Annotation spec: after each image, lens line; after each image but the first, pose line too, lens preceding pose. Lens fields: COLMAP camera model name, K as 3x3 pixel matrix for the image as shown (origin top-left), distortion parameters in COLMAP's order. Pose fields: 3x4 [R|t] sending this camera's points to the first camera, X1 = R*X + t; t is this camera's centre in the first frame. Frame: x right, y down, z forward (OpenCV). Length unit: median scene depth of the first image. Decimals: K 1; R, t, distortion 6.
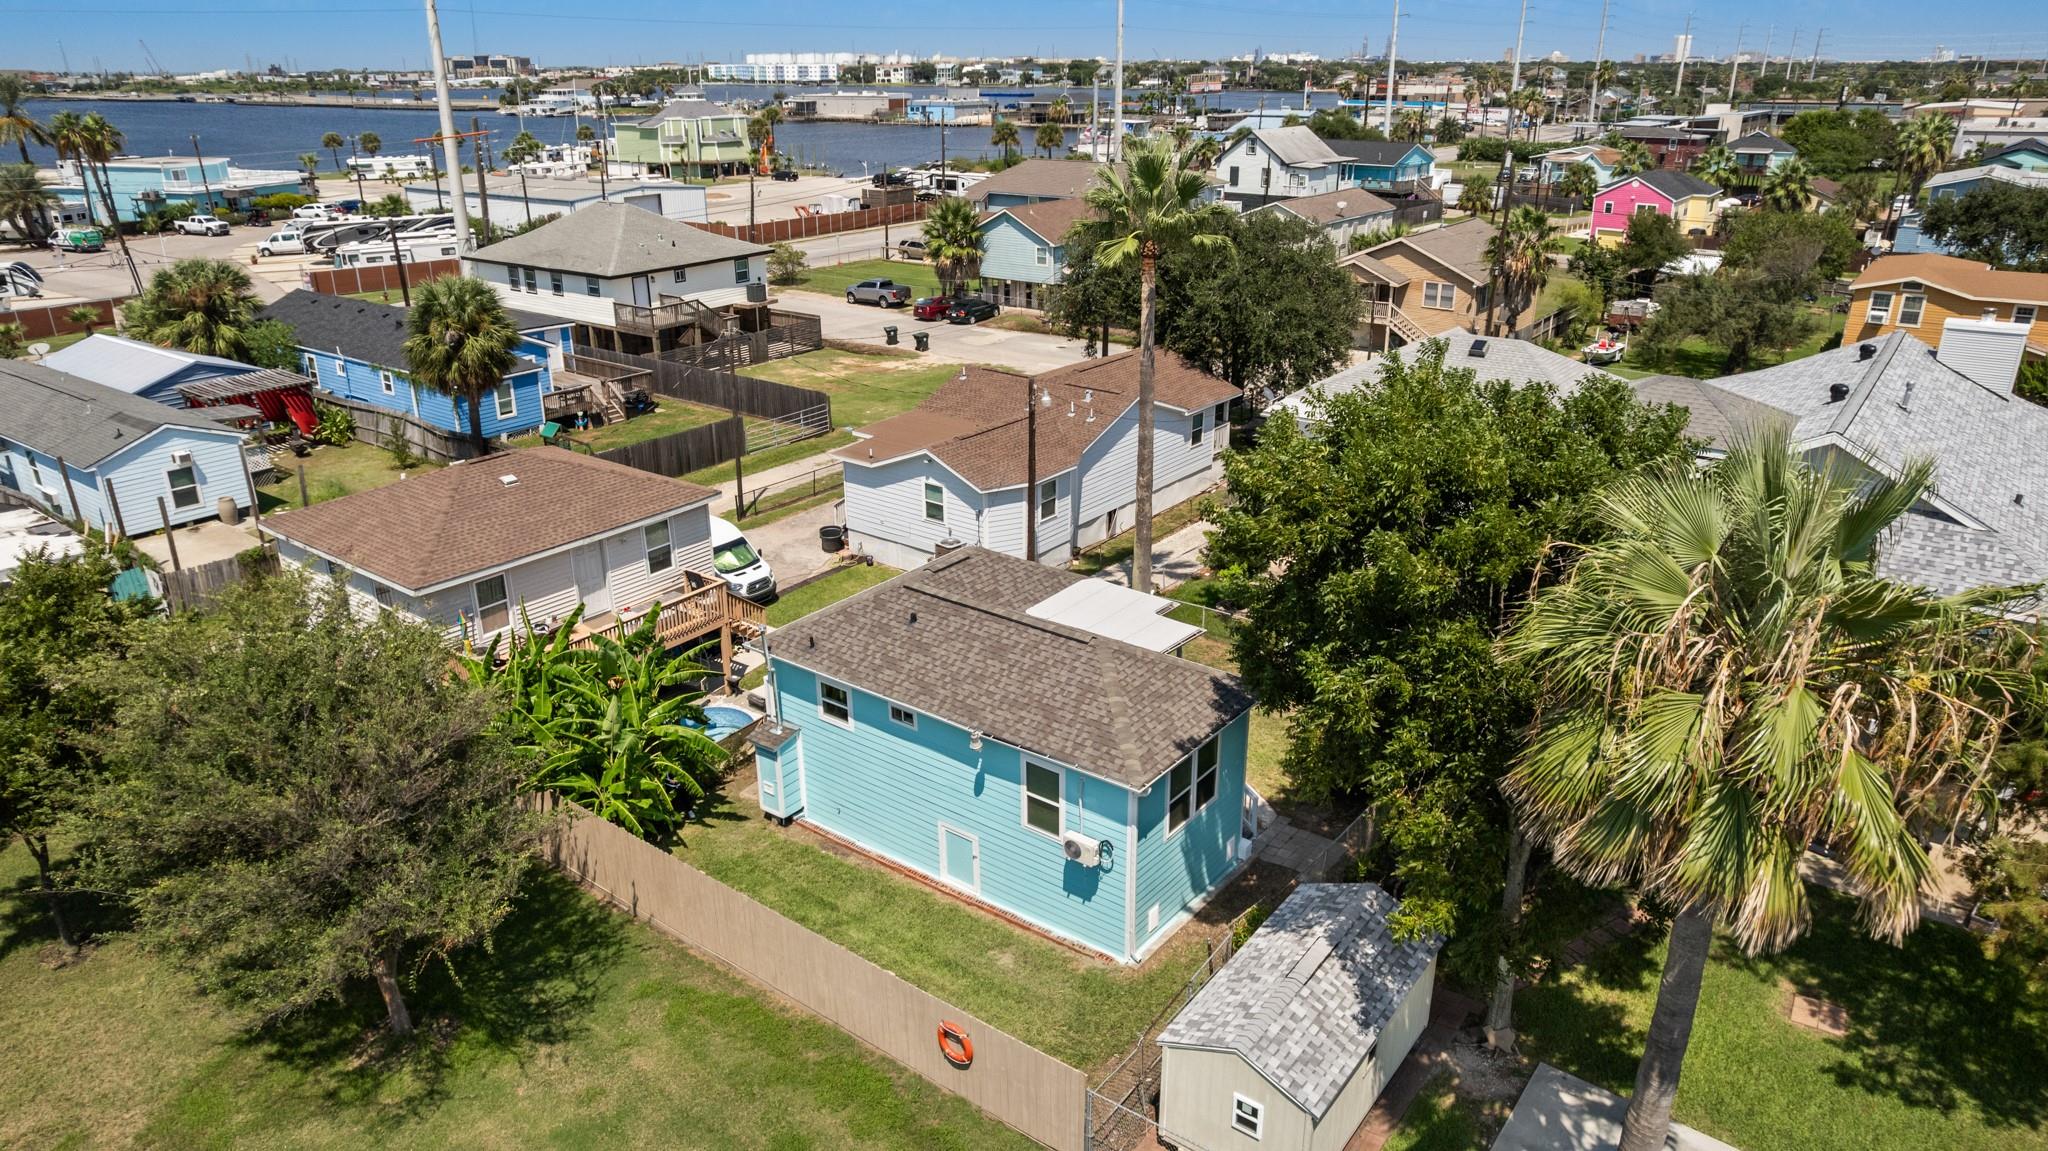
lens RADIAL K [[1294.2, 0, 1024.0], [0, 1294.2, 575.5], [0, 0, 1]] dist [-0.072478, 0.063753]
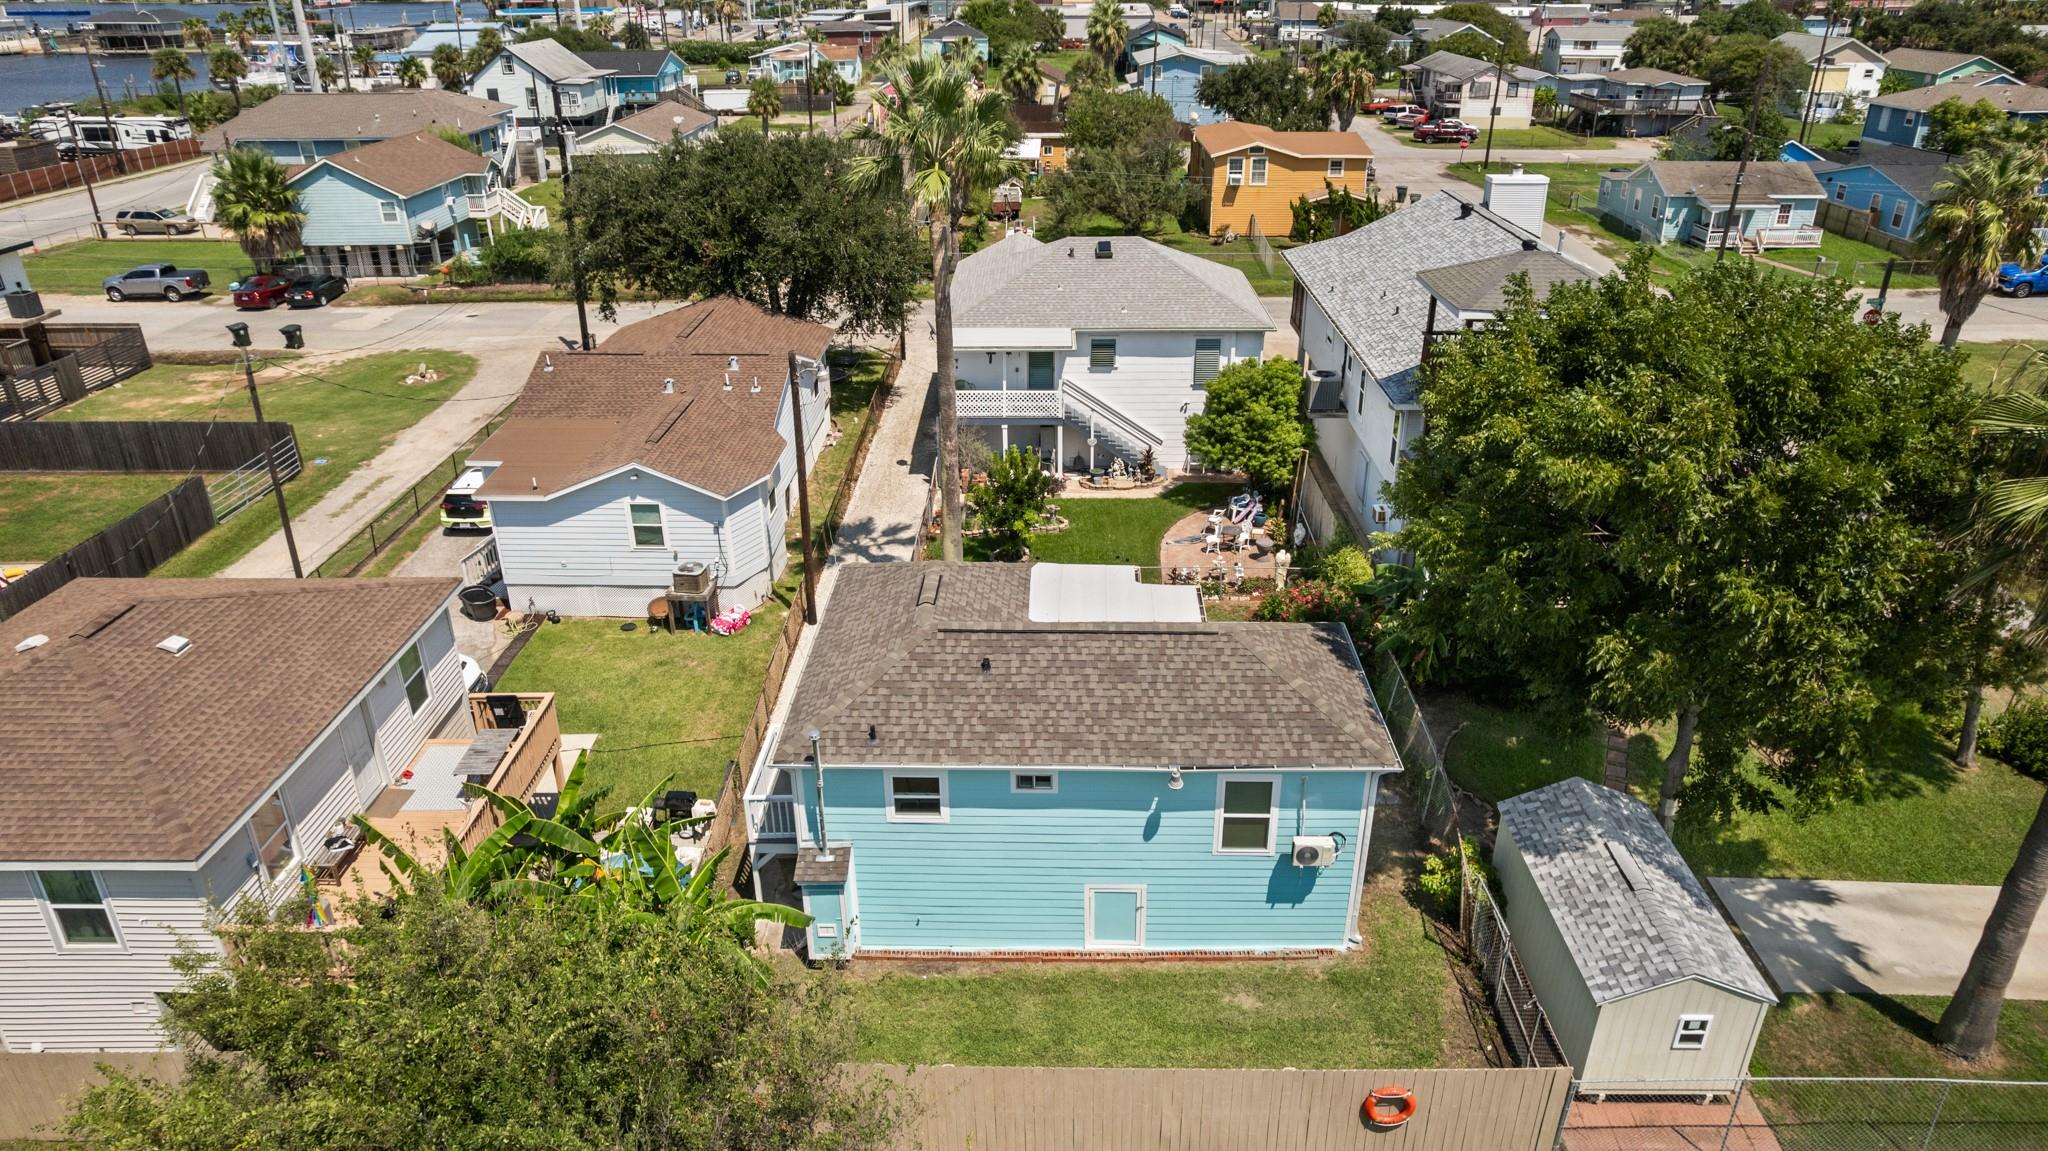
lens RADIAL K [[1294.2, 0, 1024.0], [0, 1294.2, 575.5], [0, 0, 1]] dist [-0.072478, 0.063753]
pose [[0.811261, -0.254094, 0.526585, -0.163442], [0.219544, 0.967112, 0.128431, -0.040975], [-0.541901, 0.011418, 0.840365, 0.102956]]
